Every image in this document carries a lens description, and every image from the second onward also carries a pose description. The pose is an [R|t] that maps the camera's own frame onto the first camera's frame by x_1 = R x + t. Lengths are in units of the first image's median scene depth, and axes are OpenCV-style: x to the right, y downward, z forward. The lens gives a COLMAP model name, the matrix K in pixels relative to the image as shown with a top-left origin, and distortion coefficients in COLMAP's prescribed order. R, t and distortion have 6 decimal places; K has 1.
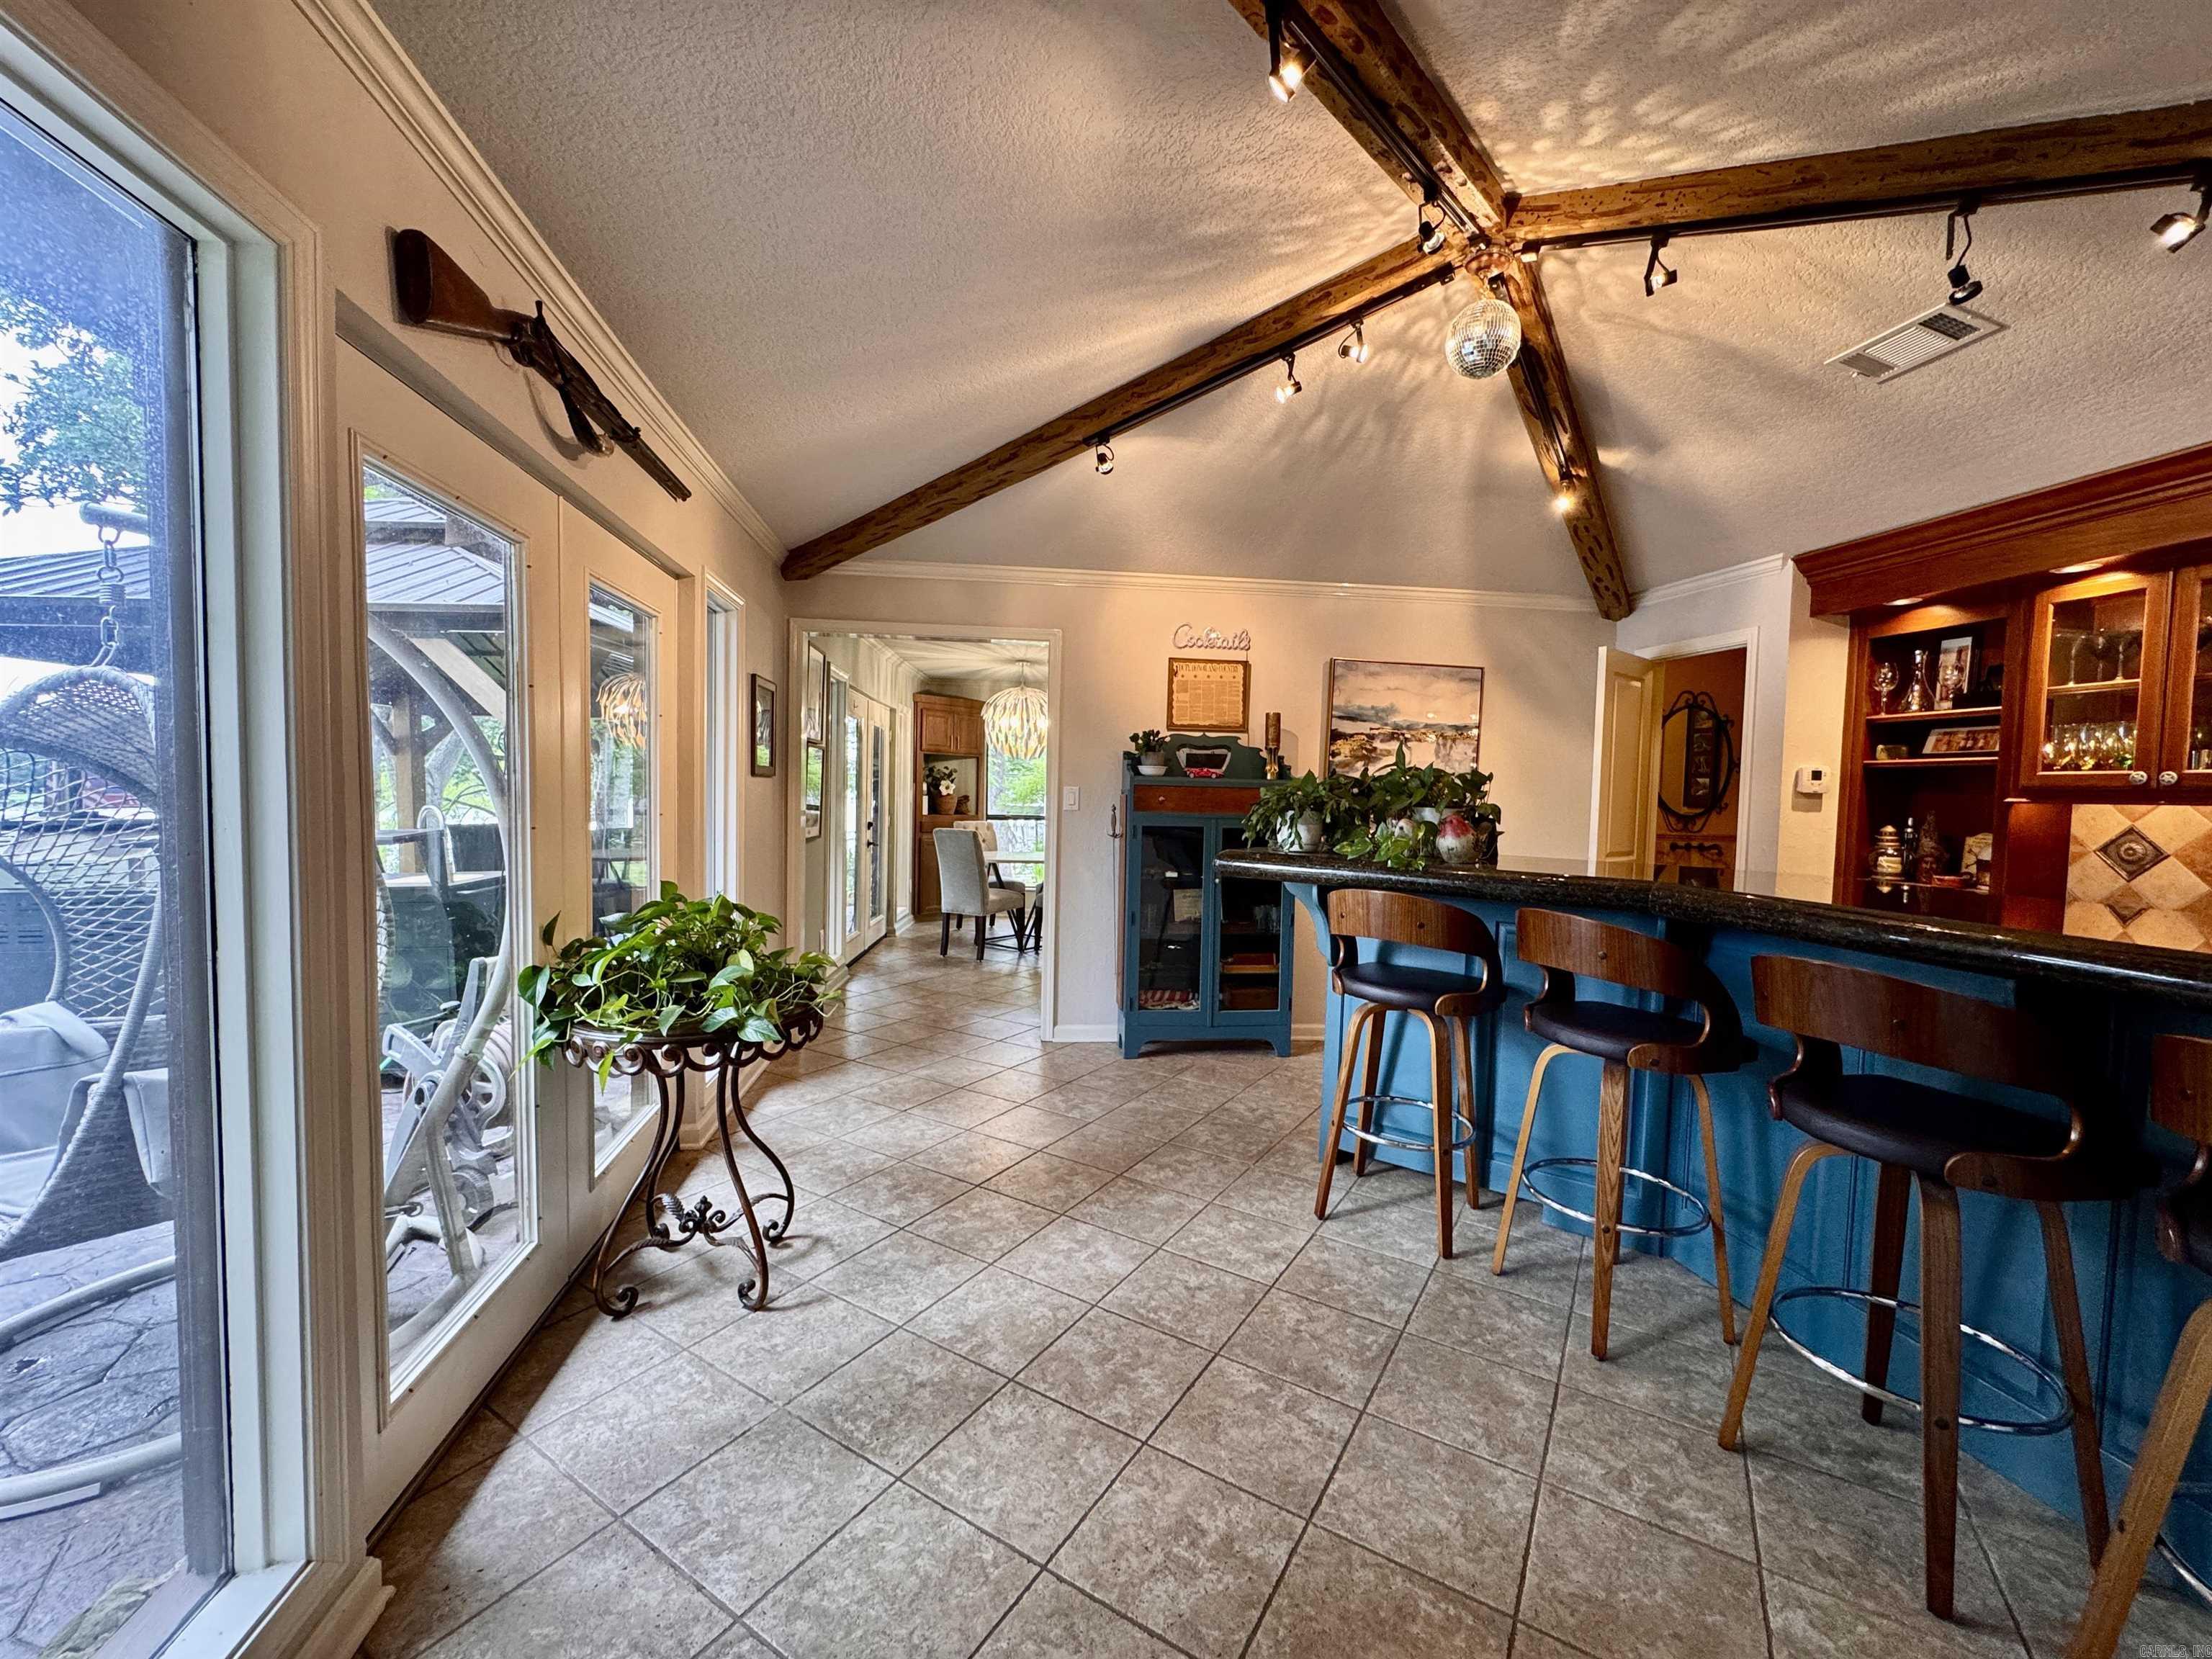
lens RADIAL K [[905.3, 0, 1107.4], [0, 905.3, 849.1], [0, 0, 1]] dist [0.000806, -0.000053]
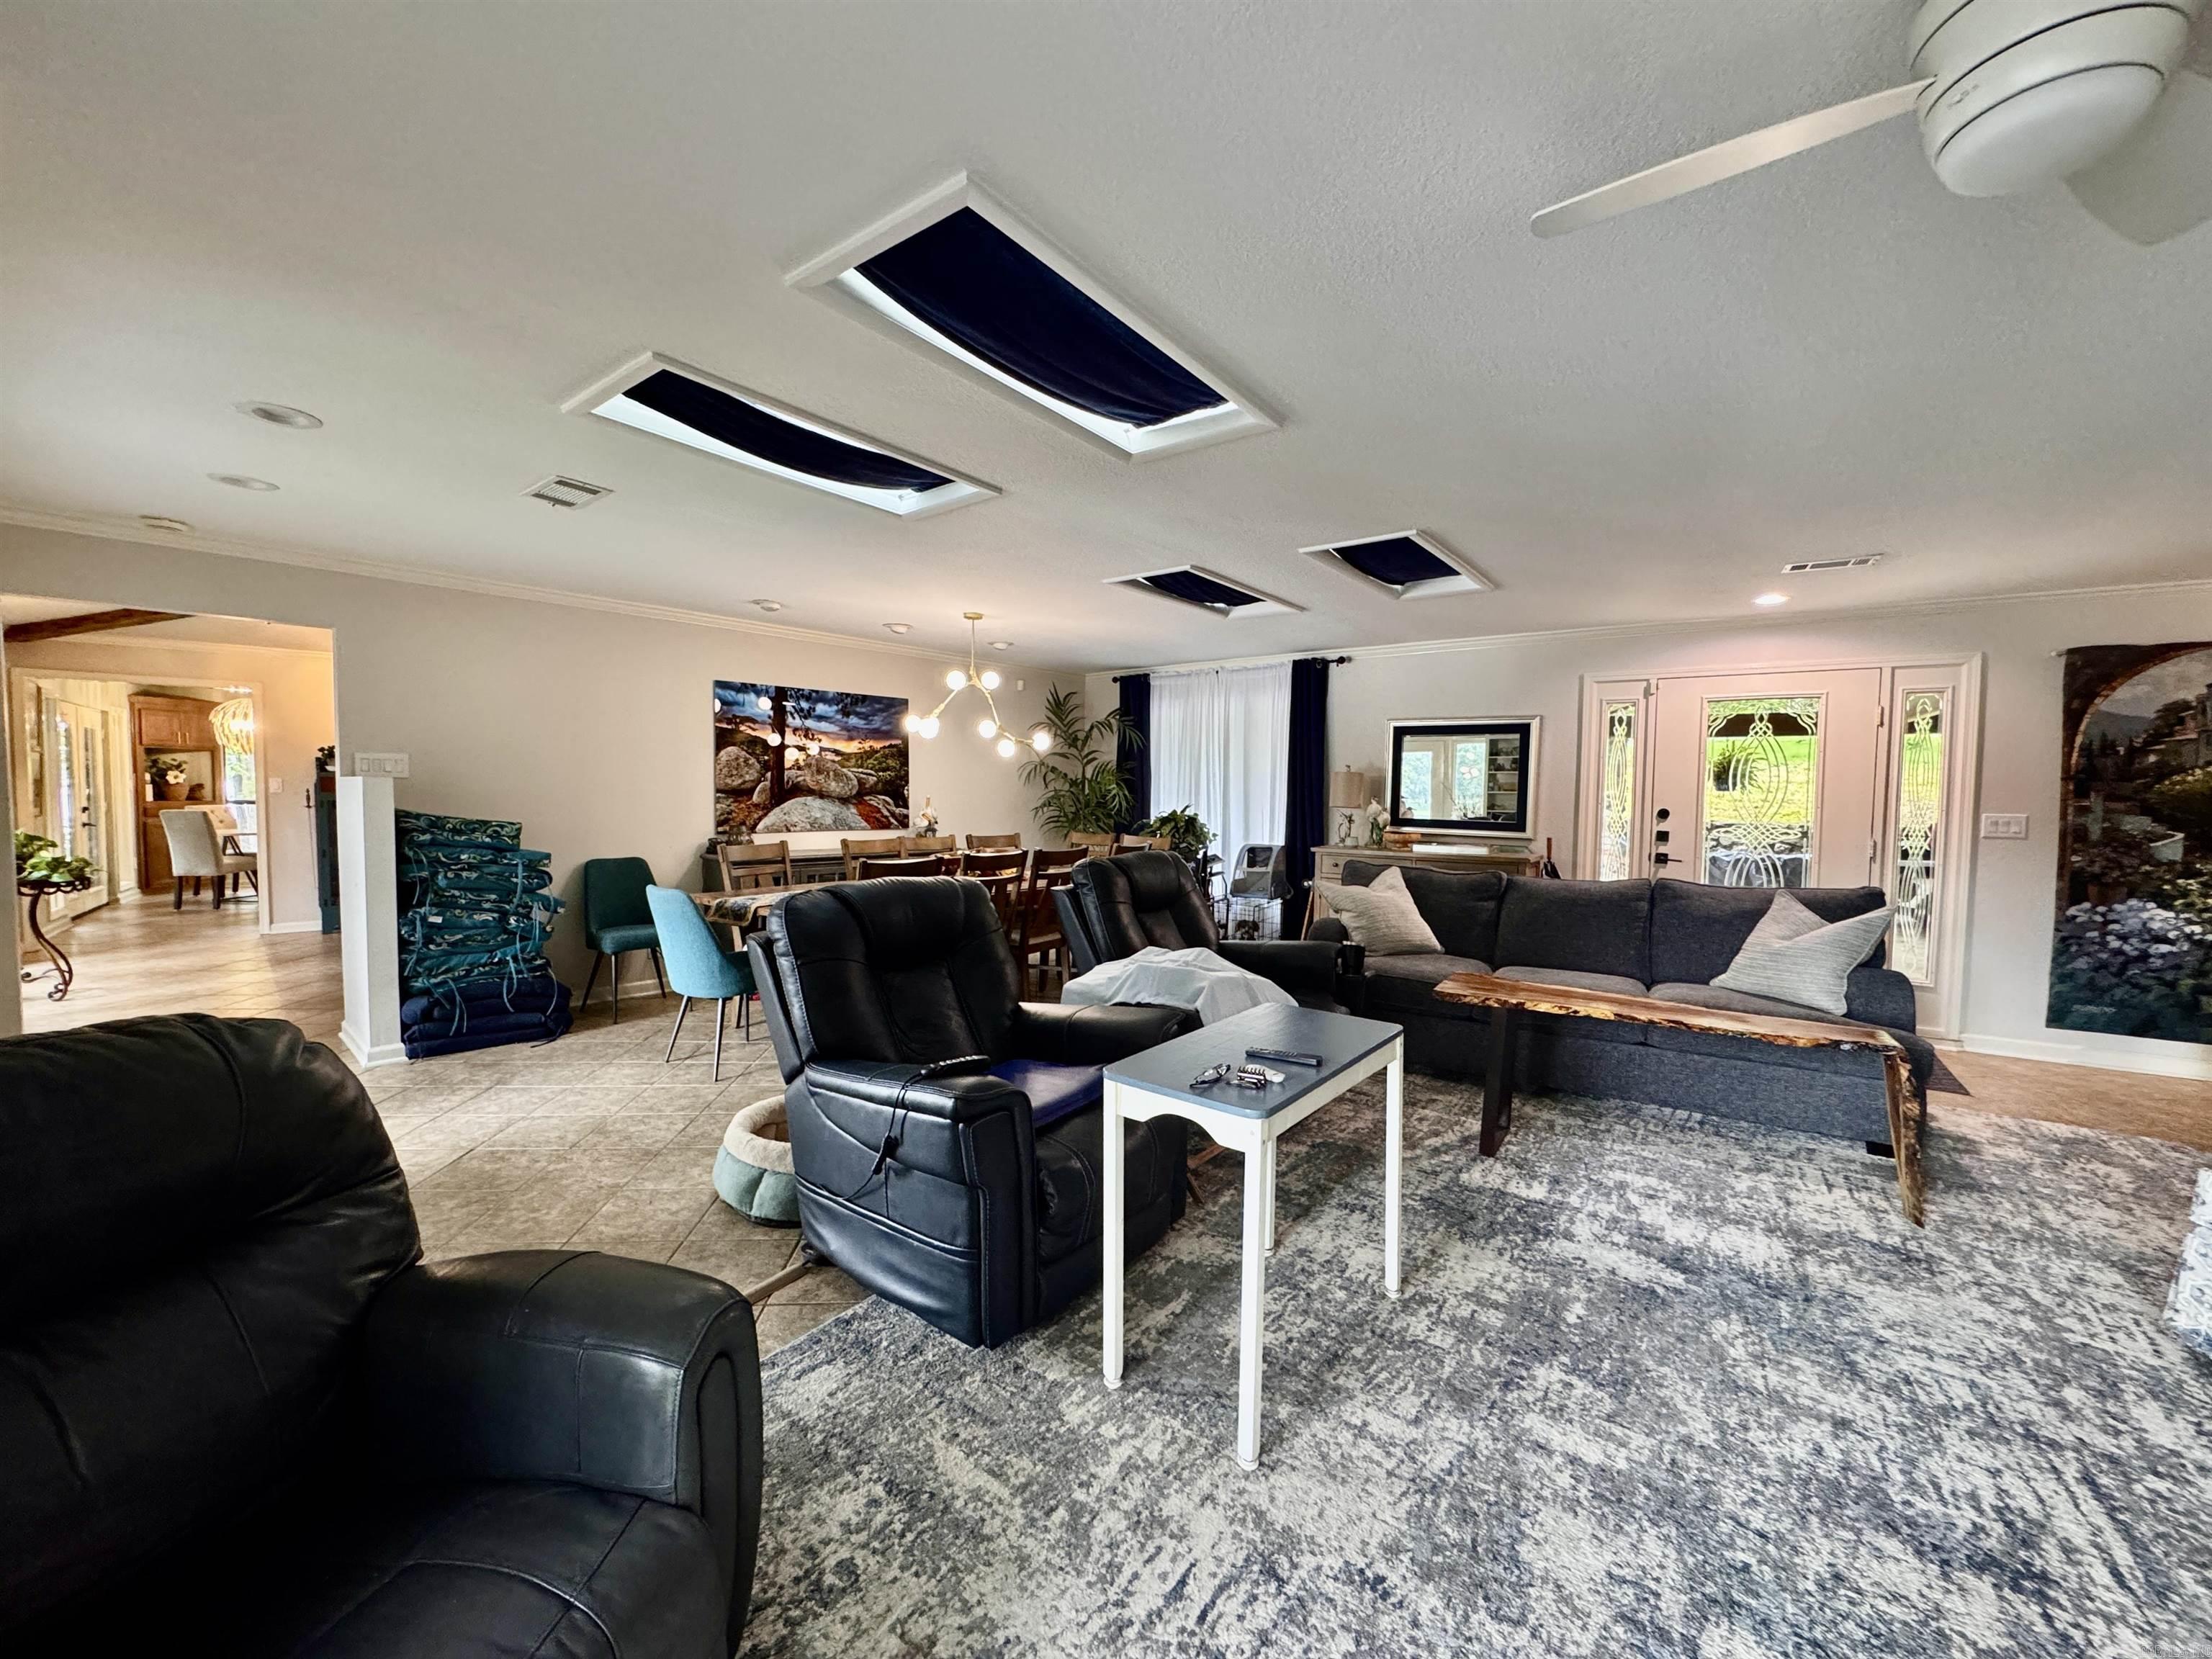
lens RADIAL K [[905.3, 0, 1121.6], [0, 905.3, 844.0], [0, 0, 1]] dist [0.000806, -0.000053]
pose [[0.812846, -0.046118, 0.580650, 0.137471], [0.039708, 0.998929, 0.023752, 0.040325], [-0.581123, 0.003750, 0.813807, -0.684113]]
